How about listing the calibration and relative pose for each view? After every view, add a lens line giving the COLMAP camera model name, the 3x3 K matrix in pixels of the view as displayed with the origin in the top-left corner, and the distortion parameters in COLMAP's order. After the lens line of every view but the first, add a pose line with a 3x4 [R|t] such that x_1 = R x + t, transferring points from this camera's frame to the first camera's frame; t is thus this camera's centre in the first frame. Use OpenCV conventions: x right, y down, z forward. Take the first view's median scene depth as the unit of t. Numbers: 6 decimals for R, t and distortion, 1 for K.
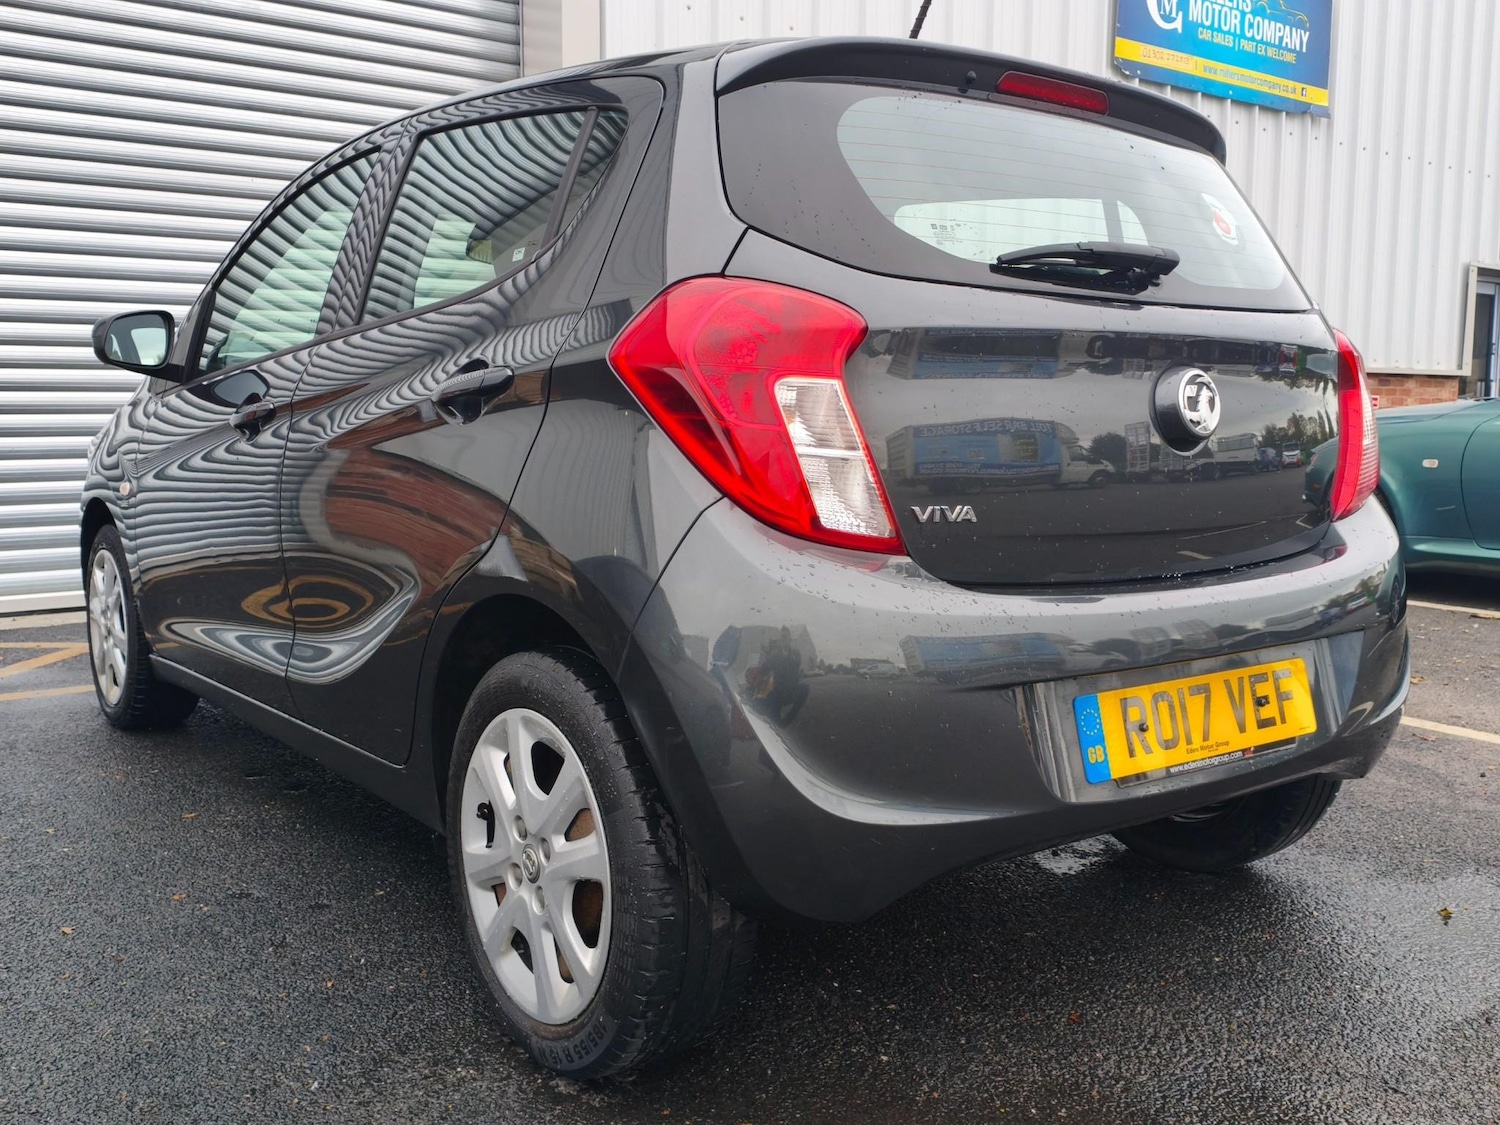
lens RADIAL K [[1462.5, 0, 751.3], [0, 1462.5, 548.9], [0, 0, 1]] dist [0.020257, 0.000000]
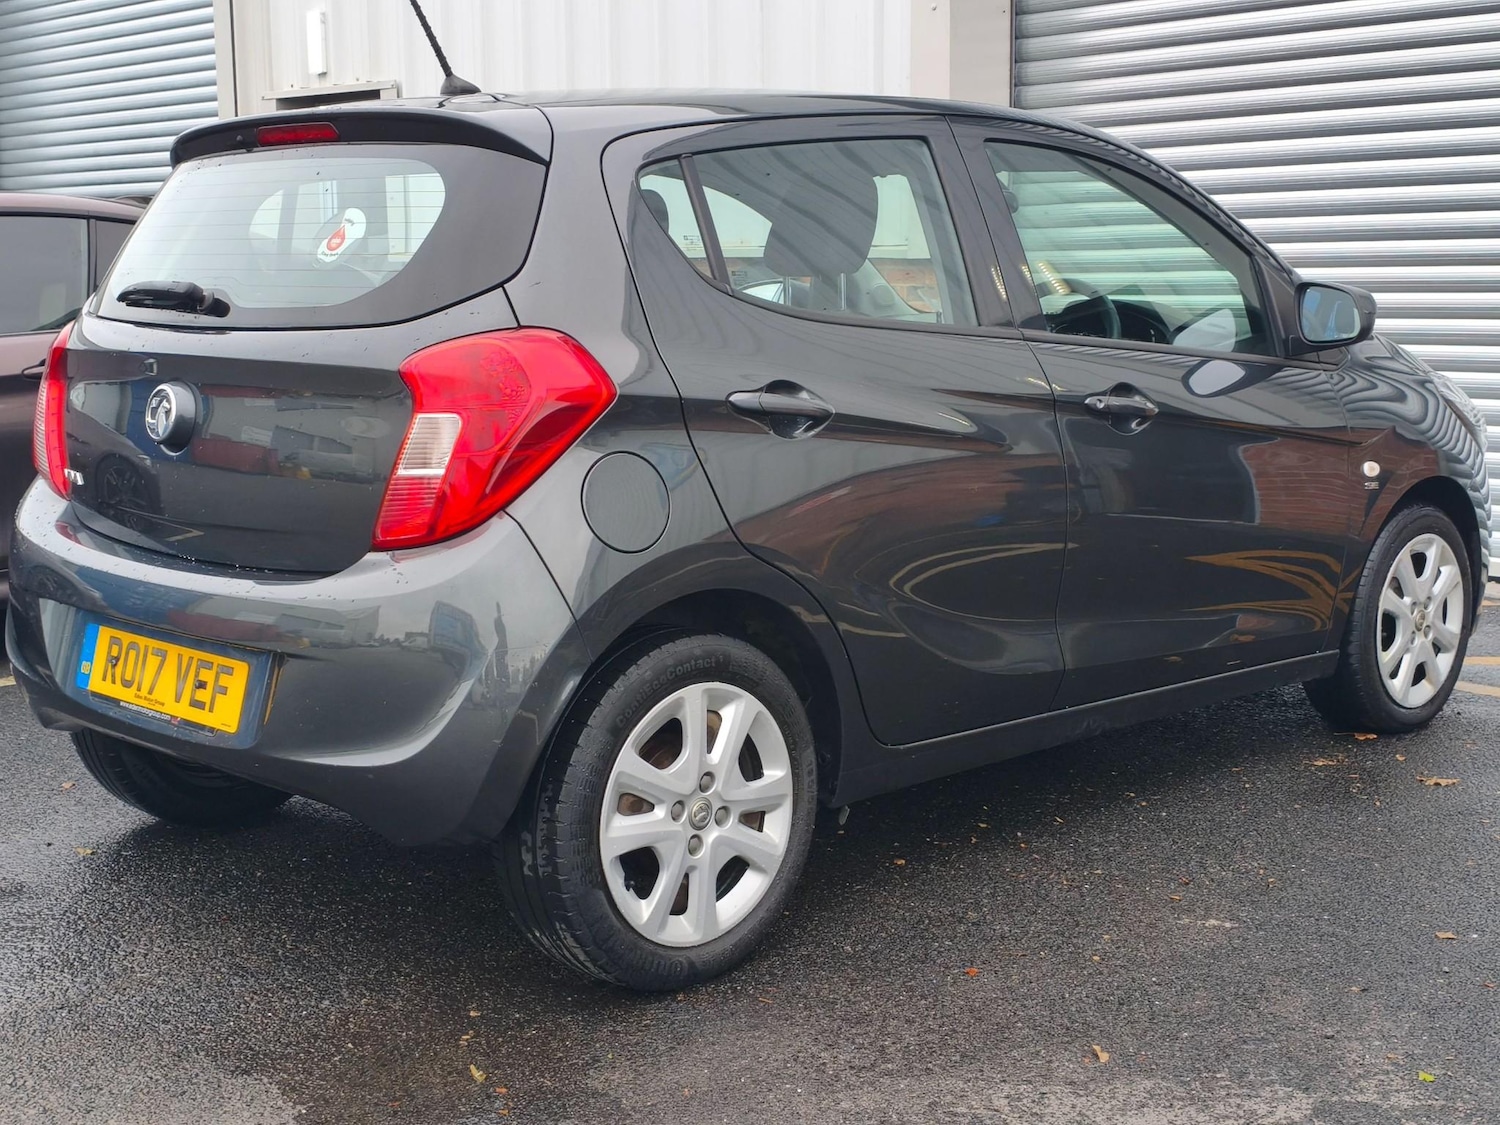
lens RADIAL K [[2052.6, 0, 757.8], [0, 2052.6, 564.7], [0, 0, 1]] dist [0.086658, 0.000000]
pose [[0.117158, 0.129336, -0.984655, 1.977945], [-0.103694, 0.987657, 0.117393, -0.218933], [0.987685, 0.088349, 0.129123, 1.238828]]
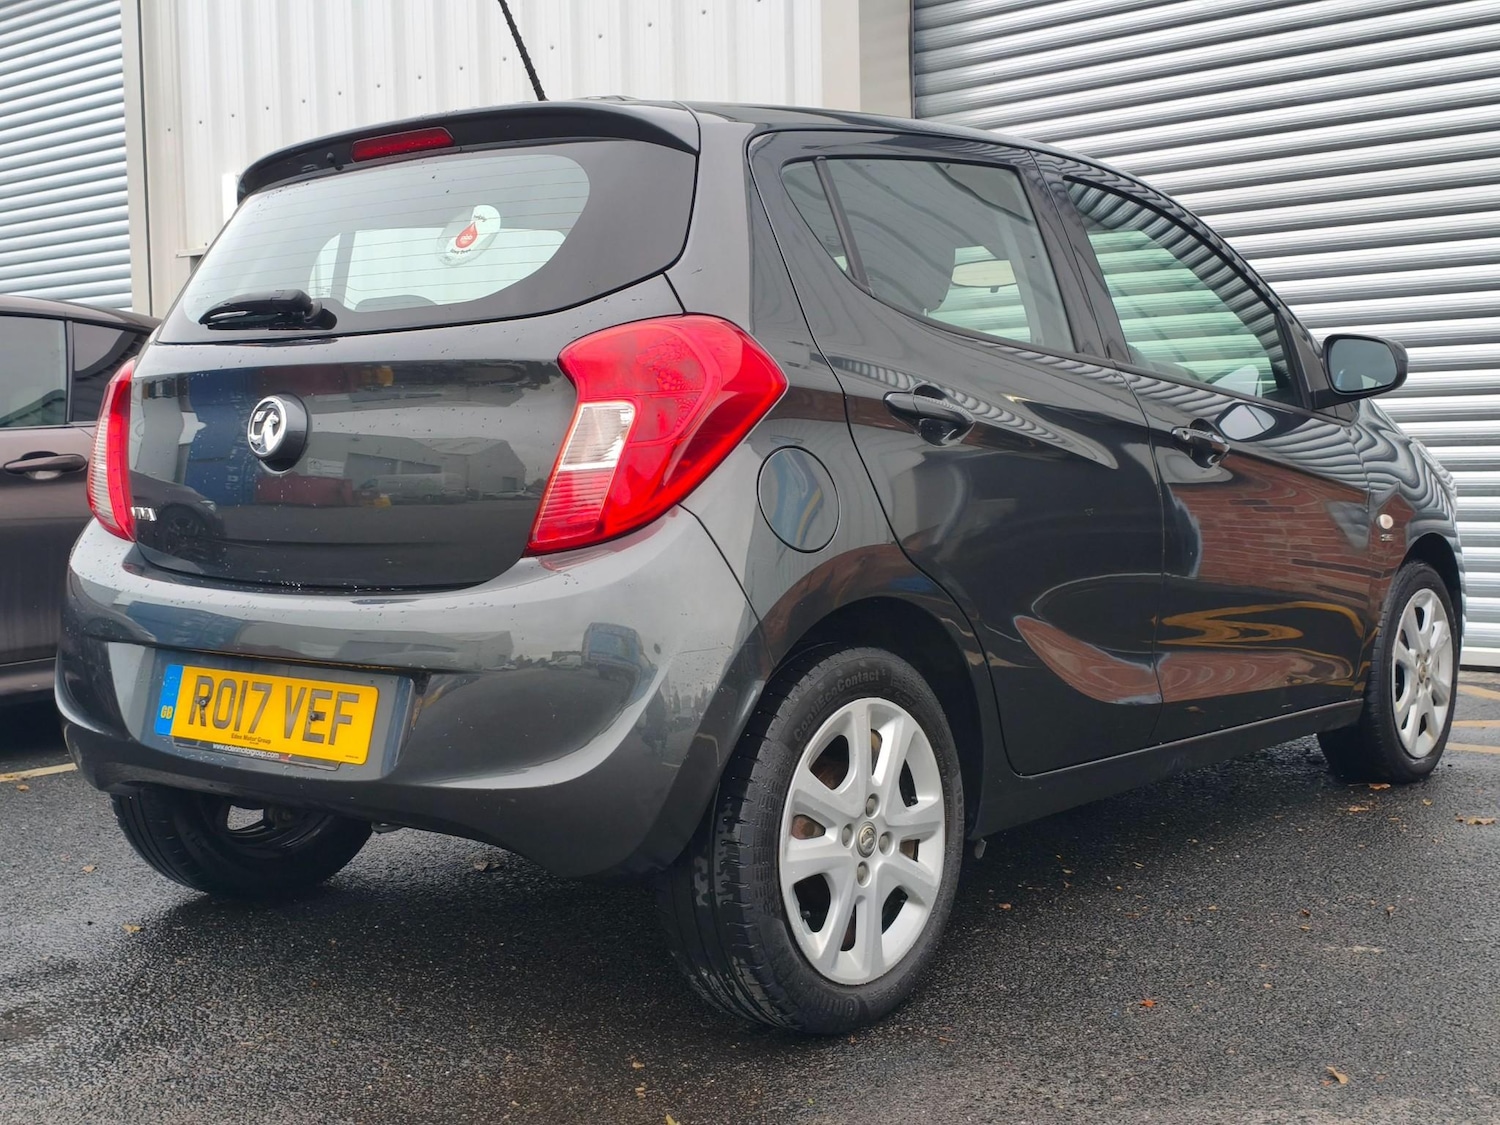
lens RADIAL K [[1848.9, 0, 759.5], [0, 1848.9, 562.6], [0, 0, 1]] dist [0.065221, 0.000000]
pose [[0.219281, 0.041436, -0.974781, 1.713729], [-0.090865, 0.995623, 0.021881, -0.060272], [0.971421, 0.083776, 0.222086, 1.030175]]
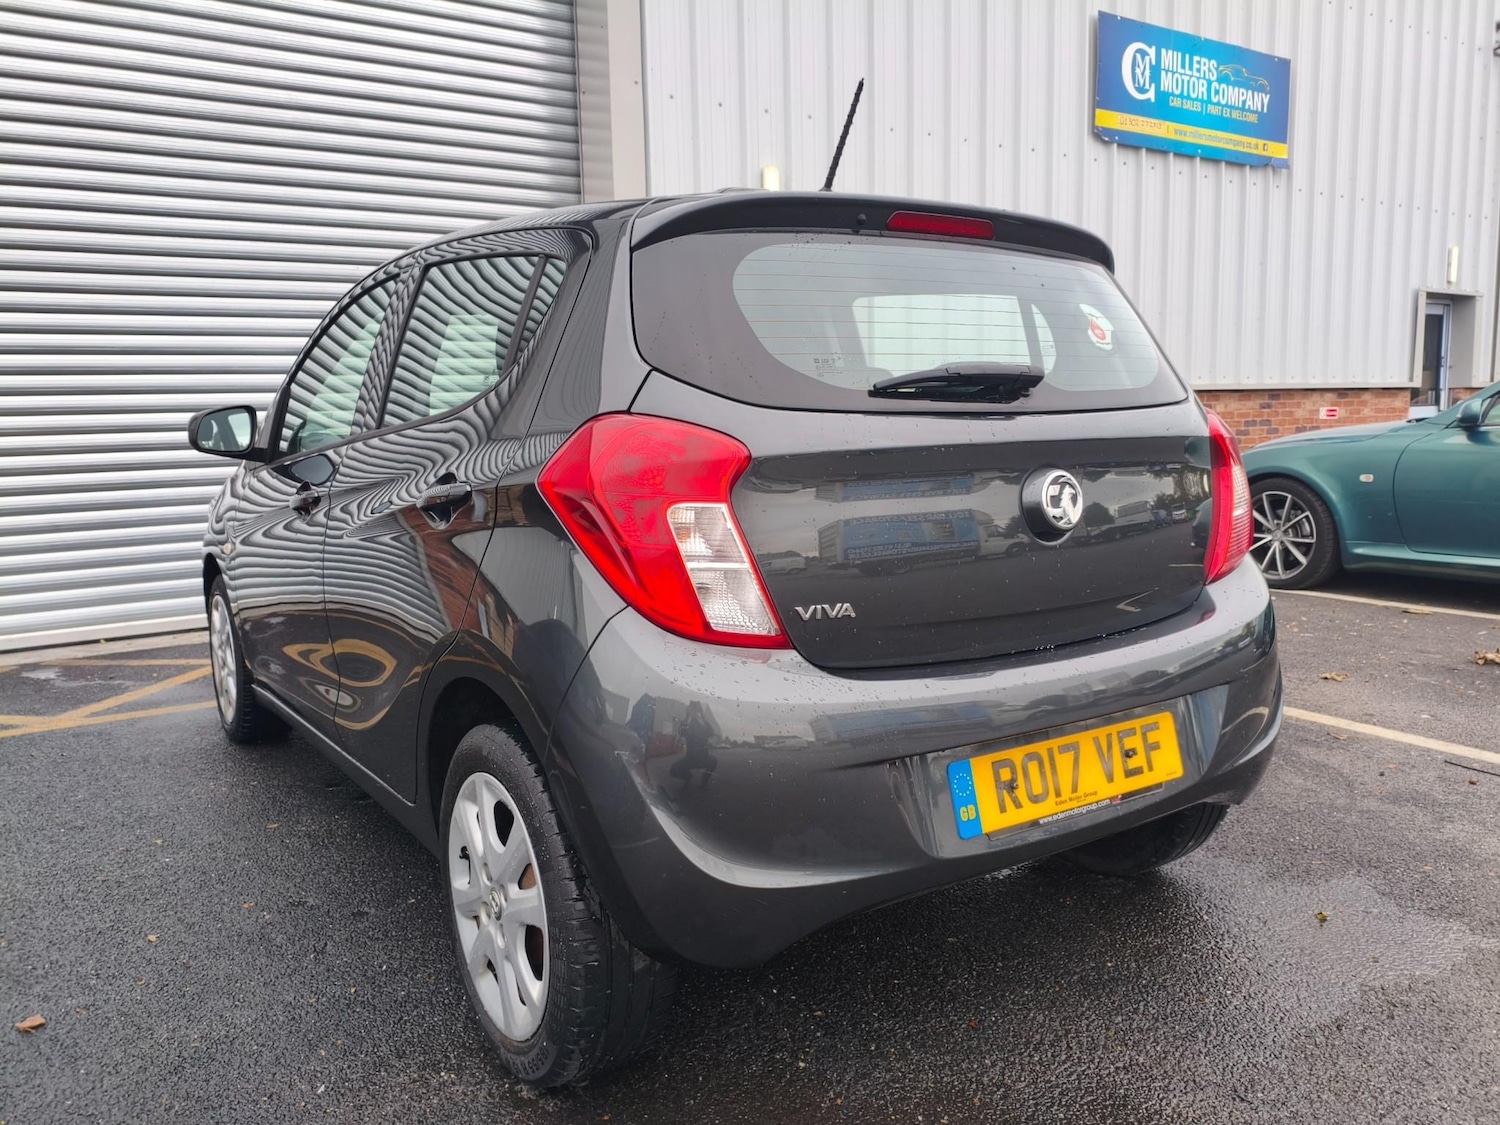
lens RADIAL K [[1229.5, 0, 746.5], [0, 1229.5, 554.1], [0, 0, 1]] dist [-0.000582, 0.009686]
pose [[0.997825, -0.021288, -0.062390, 0.115129], [0.022257, 0.999642, 0.014872, -0.075037], [0.062051, -0.016229, 0.997941, 0.023422]]
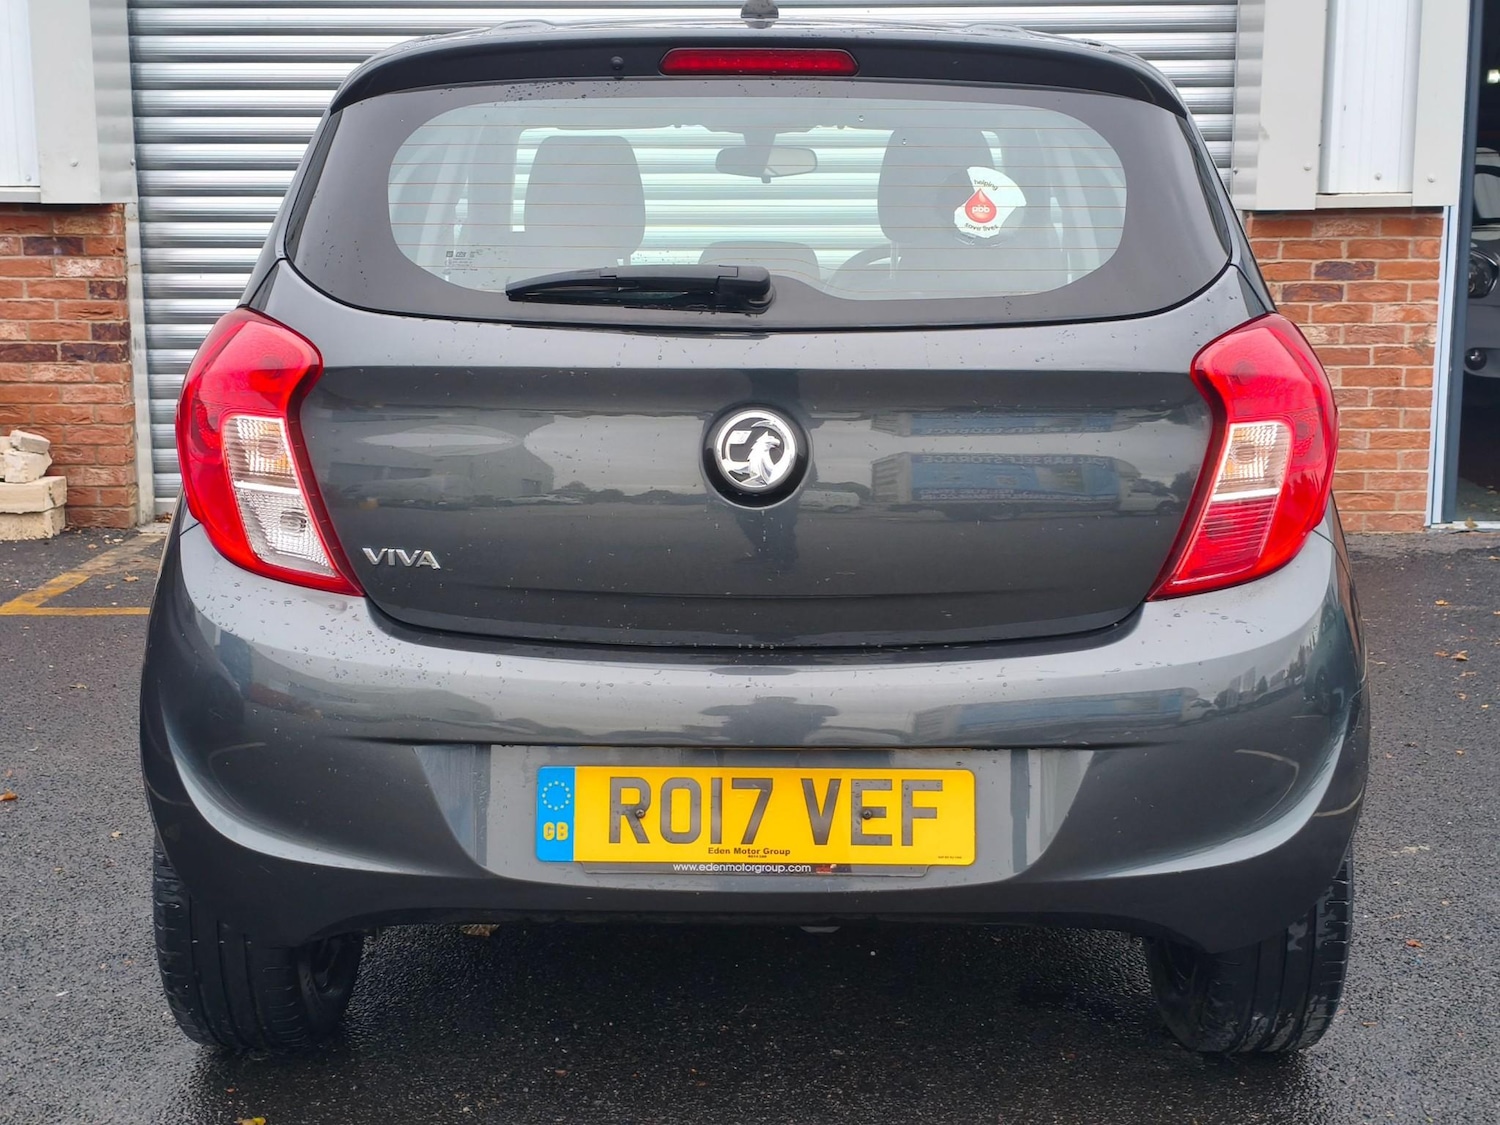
lens RADIAL K [[2052.6, 0, 734.1], [0, 2052.6, 563.8], [0, 0, 1]] dist [0.086658, 0.000000]
pose [[0.780183, 0.100589, -0.617411, 1.011530], [-0.061151, 0.994524, 0.084755, -0.131268], [0.622555, -0.028369, 0.782062, 0.057286]]
